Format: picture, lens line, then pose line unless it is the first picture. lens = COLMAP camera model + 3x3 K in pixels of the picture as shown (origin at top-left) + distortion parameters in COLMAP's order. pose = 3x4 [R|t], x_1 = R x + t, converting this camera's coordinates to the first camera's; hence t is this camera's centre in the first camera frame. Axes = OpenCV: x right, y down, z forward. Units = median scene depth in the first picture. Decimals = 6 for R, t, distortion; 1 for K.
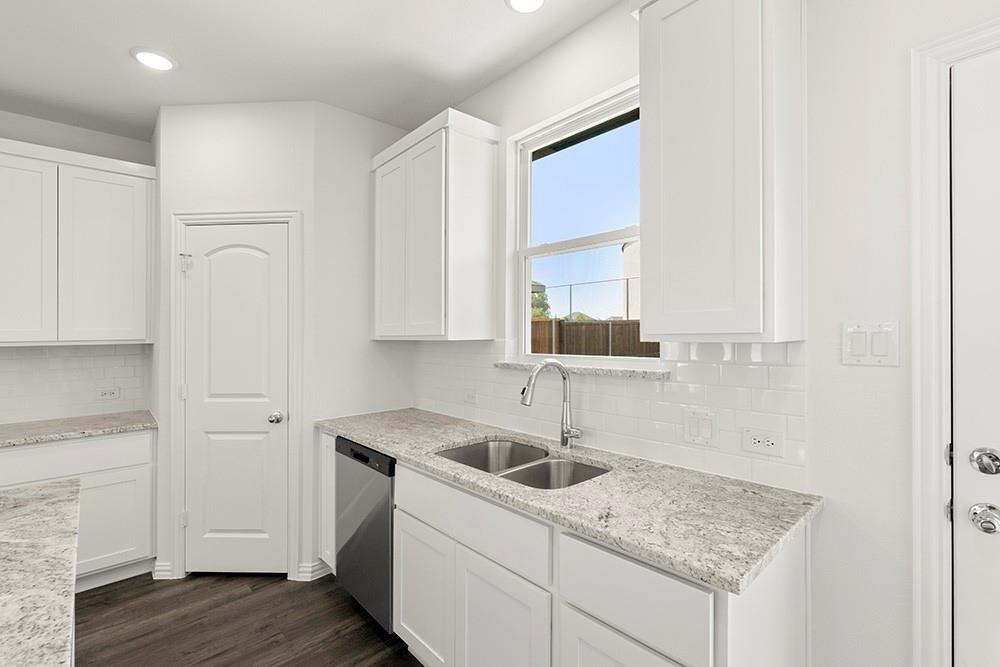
lens RADIAL K [[444.0, 0, 503.7], [0, 444.0, 335.4], [0, 0, 1]] dist [0.002330, -0.000707]
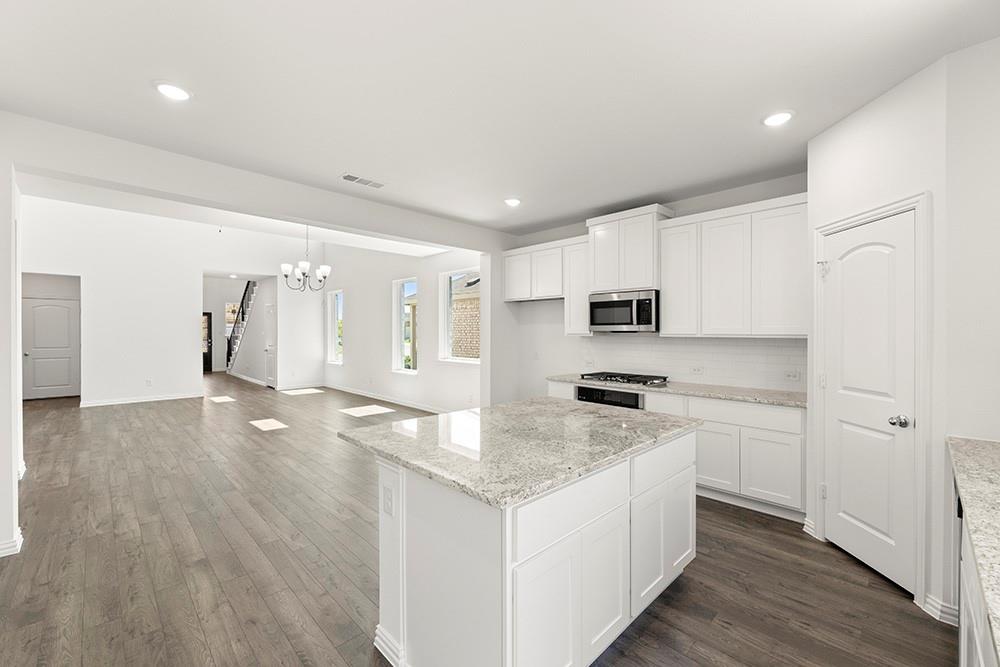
lens RADIAL K [[410.4, 0, 506.1], [0, 410.4, 338.5], [0, 0, 1]] dist [-0.003094, 0.000521]
pose [[0.048829, 0.029057, -0.998384, 0.305138], [-0.007192, 0.999561, 0.028740, -0.007599], [0.998781, 0.005777, 0.049016, 0.127439]]
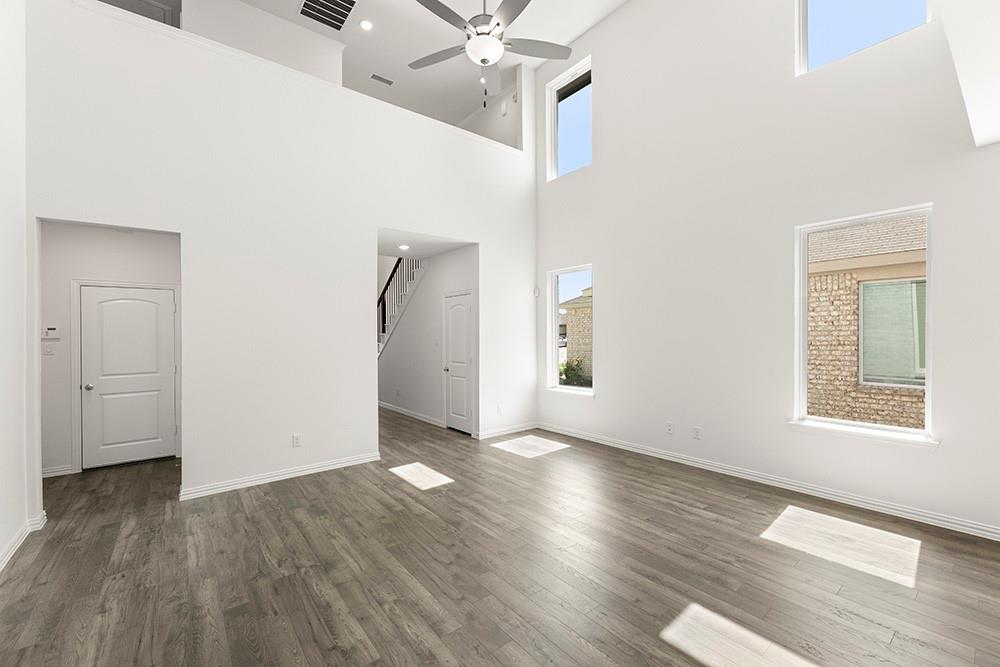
lens RADIAL K [[410.4, 0, 503.9], [0, 410.4, 330.5], [0, 0, 1]] dist [-0.003094, 0.000521]
pose [[-0.056828, 0.007231, -0.998358, -1.396336], [0.006588, 0.999955, 0.006867, -0.004241], [0.998362, -0.006187, -0.056874, -1.544944]]
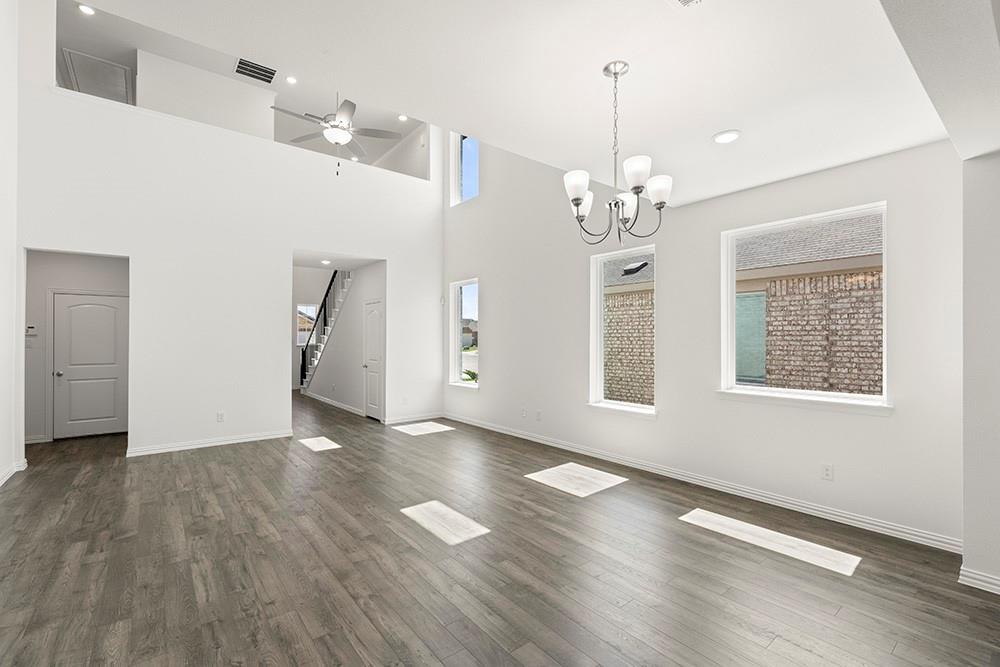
lens RADIAL K [[444.0, 0, 504.0], [0, 444.0, 334.1], [0, 0, 1]] dist [0.002330, -0.000707]
pose [[-0.066210, 0.001585, -0.997804, -0.782127], [-0.003494, 0.999992, 0.001820, 0.010970], [0.997800, 0.003607, -0.066204, -0.840379]]
